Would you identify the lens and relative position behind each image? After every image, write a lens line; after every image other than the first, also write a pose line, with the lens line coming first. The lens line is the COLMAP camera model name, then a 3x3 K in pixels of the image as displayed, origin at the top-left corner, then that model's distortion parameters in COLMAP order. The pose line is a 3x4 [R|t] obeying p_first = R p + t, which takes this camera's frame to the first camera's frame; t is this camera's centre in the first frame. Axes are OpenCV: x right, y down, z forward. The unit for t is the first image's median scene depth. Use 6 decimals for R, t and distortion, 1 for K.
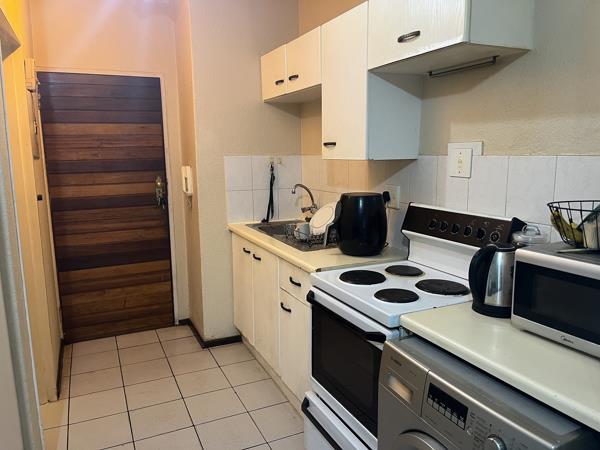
lens RADIAL K [[458.9, 0, 302.1], [0, 458.9, 226.2], [0, 0, 1]] dist [0.040233, -0.005547]
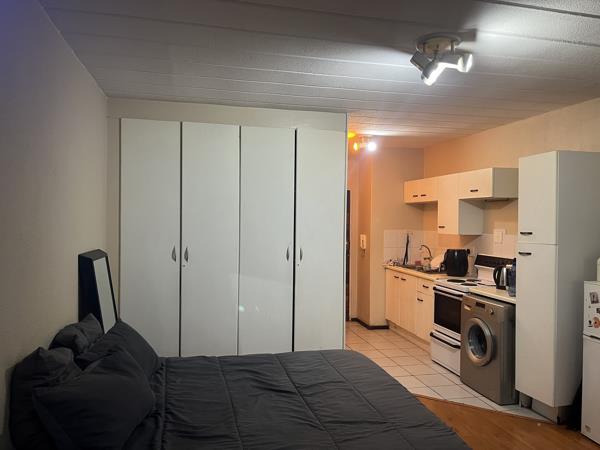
lens RADIAL K [[458.9, 0, 302.1], [0, 458.9, 226.2], [0, 0, 1]] dist [0.040233, -0.005547]
pose [[0.978662, 0.020841, -0.204415, -0.155662], [-0.049581, 0.989398, -0.136505, 0.167587], [0.199403, 0.143728, 0.969320, -1.398161]]
